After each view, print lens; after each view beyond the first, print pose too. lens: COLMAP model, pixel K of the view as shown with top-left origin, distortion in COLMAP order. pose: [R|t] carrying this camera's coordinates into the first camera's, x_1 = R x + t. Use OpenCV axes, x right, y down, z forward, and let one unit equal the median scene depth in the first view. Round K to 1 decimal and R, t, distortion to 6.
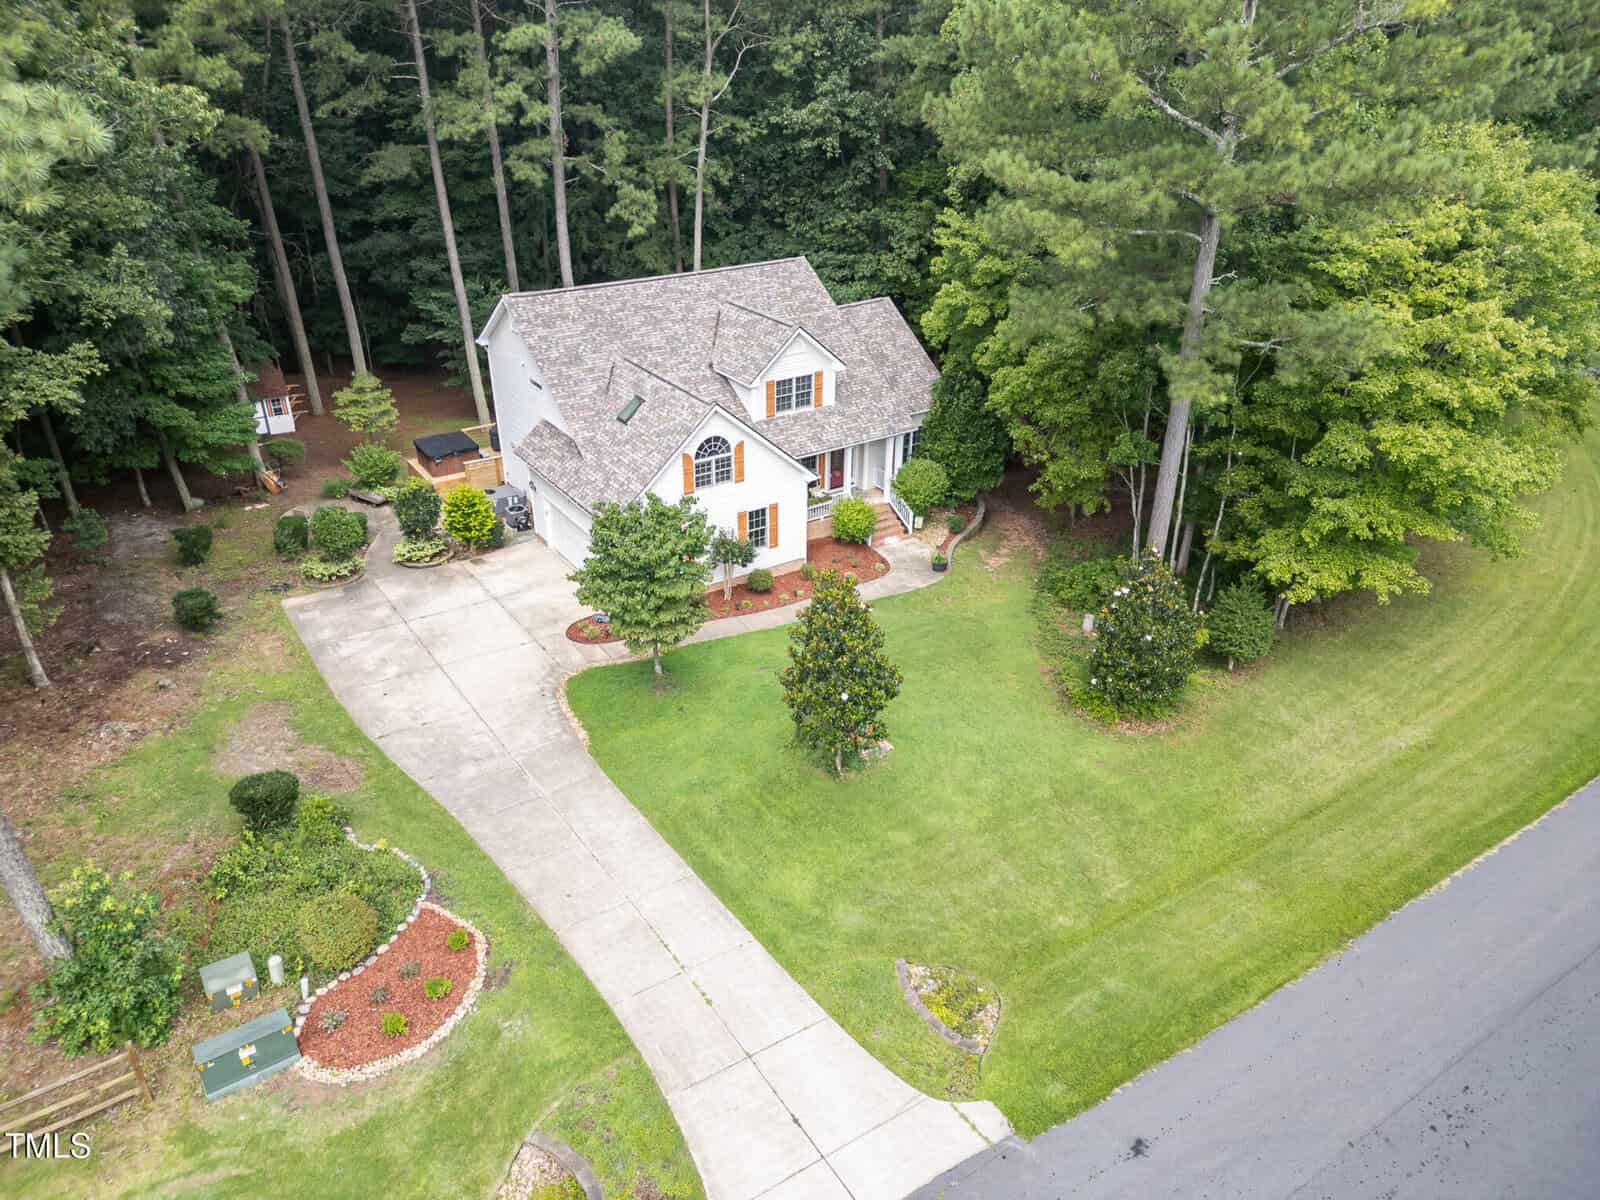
lens RADIAL K [[1128.2, 0, 800.5], [0, 1128.2, 606.1], [0, 0, 1]] dist [0.039061, -0.009343]
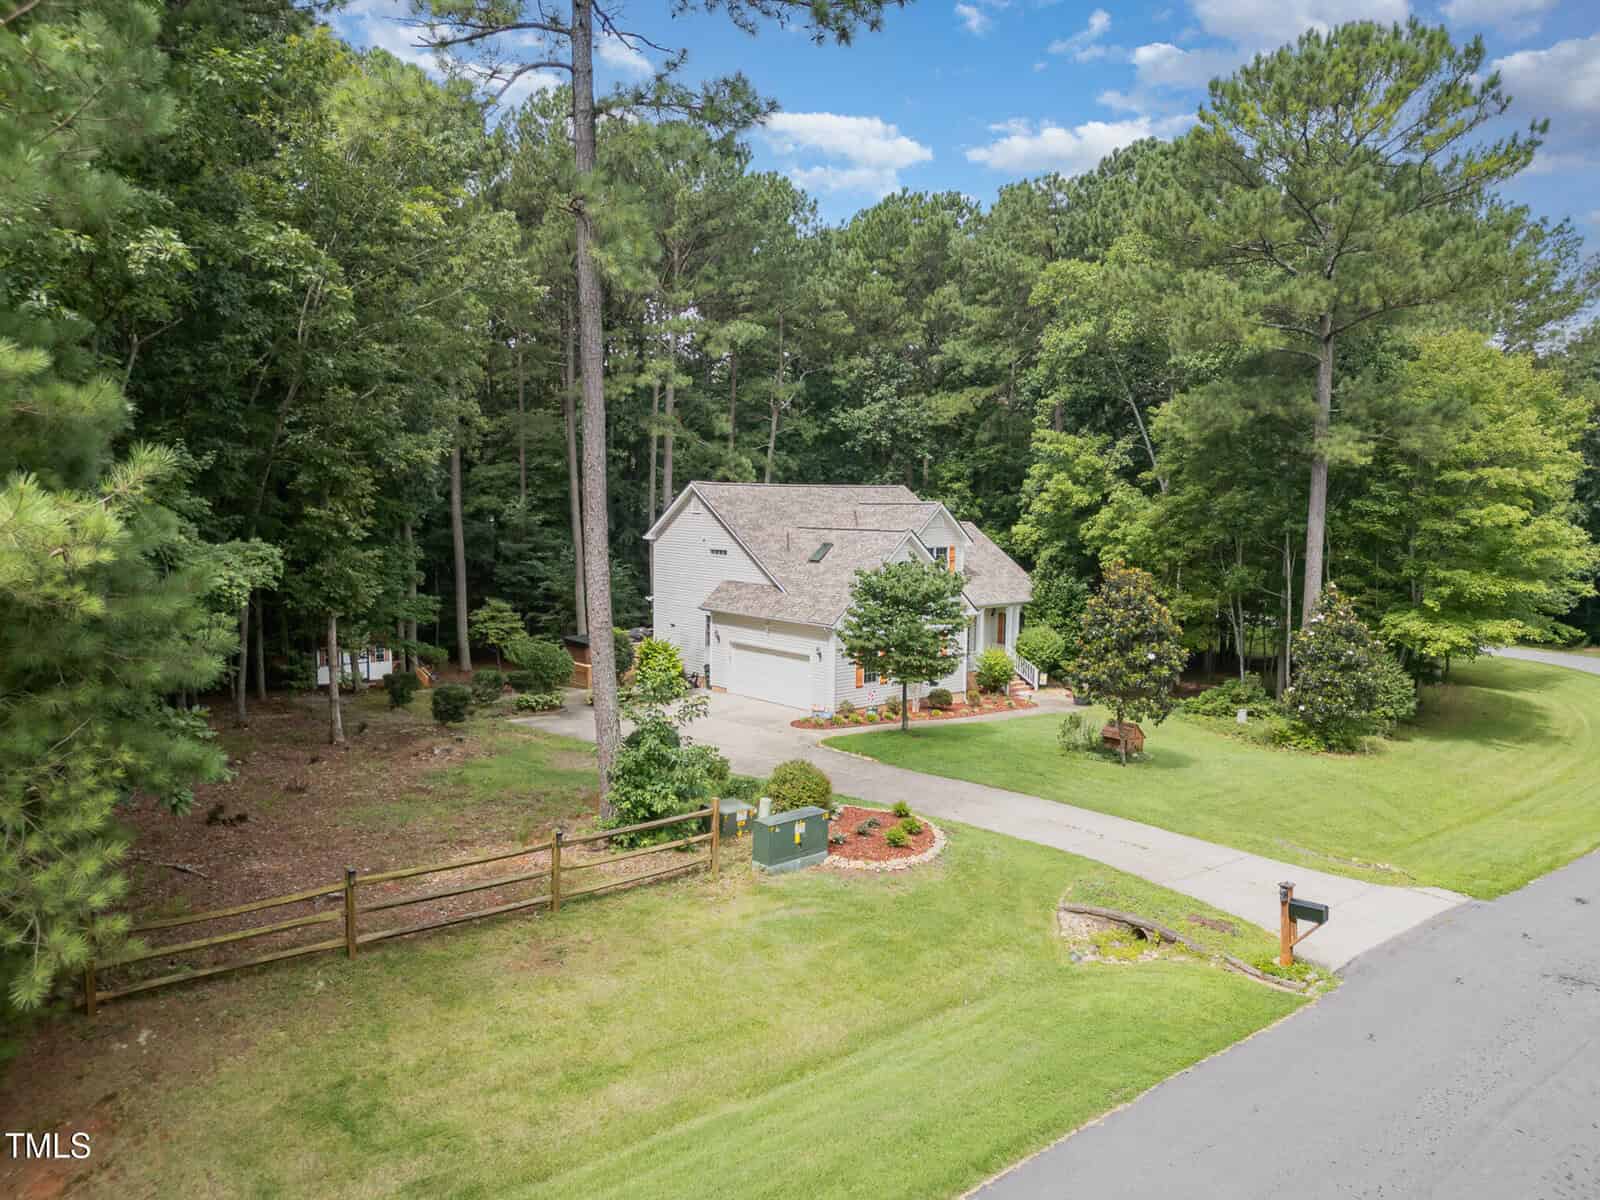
lens RADIAL K [[1128.2, 0, 798.7], [0, 1128.2, 598.6], [0, 0, 1]] dist [0.039061, -0.009343]
pose [[0.991131, -0.006071, 0.132749, -0.295711], [0.057873, 0.918967, -0.390065, 0.286871], [-0.119624, 0.394289, 0.911168, -0.026737]]
